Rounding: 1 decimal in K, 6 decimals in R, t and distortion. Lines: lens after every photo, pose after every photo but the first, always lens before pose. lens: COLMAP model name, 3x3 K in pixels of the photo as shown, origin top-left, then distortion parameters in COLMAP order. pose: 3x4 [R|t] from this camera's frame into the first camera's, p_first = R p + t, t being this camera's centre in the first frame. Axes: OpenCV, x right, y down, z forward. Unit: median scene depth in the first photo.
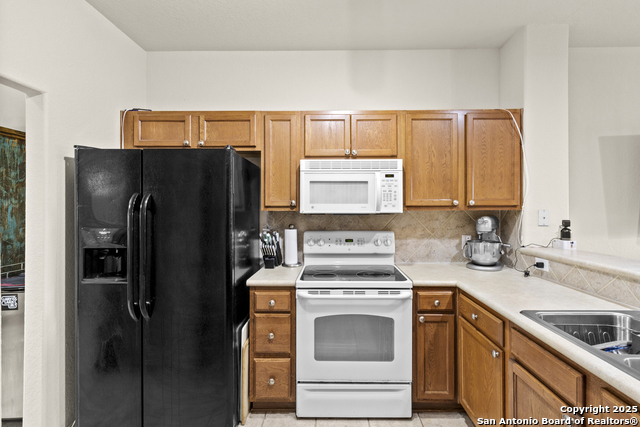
lens RADIAL K [[297.1, 0, 325.3], [0, 297.1, 206.7], [0, 0, 1]] dist [0.003184, -0.000648]
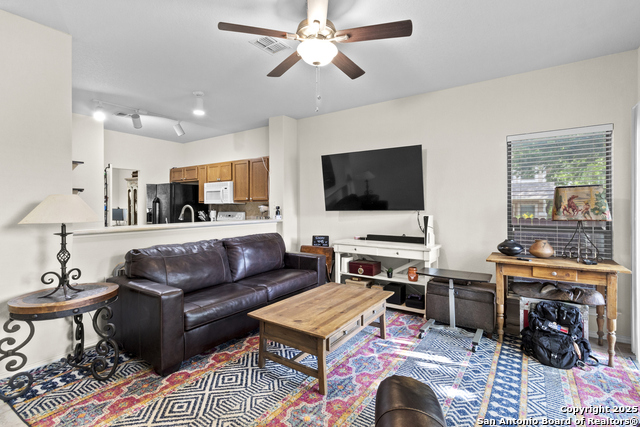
lens RADIAL K [[297.1, 0, 325.3], [0, 297.1, 206.7], [0, 0, 1]] dist [0.003184, -0.000648]
pose [[0.827108, -0.000987, -0.562042, 2.198856], [0.001669, 0.999998, 0.000701, 0.046065], [0.562041, -0.001518, 0.827108, -0.550356]]
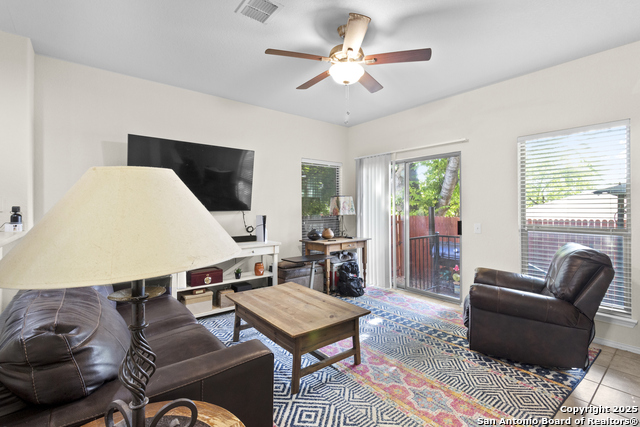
lens RADIAL K [[297.1, 0, 325.3], [0, 297.1, 206.7], [0, 0, 1]] dist [0.003184, -0.000648]
pose [[0.780960, 0.001673, 0.624578, 0.978370], [-0.000776, 0.999998, -0.001708, 0.046189], [-0.624580, 0.000849, 0.780960, -0.575952]]
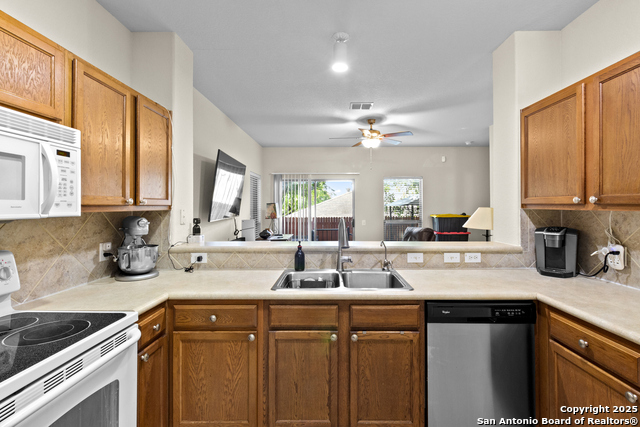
lens RADIAL K [[297.1, 0, 325.3], [0, 297.1, 206.7], [0, 0, 1]] dist [0.003184, -0.000648]
pose [[-0.030325, 0.004686, 0.999529, -0.382150], [-0.003511, 0.999982, -0.004794, 0.001742], [-0.999534, -0.003655, -0.030308, 0.502011]]
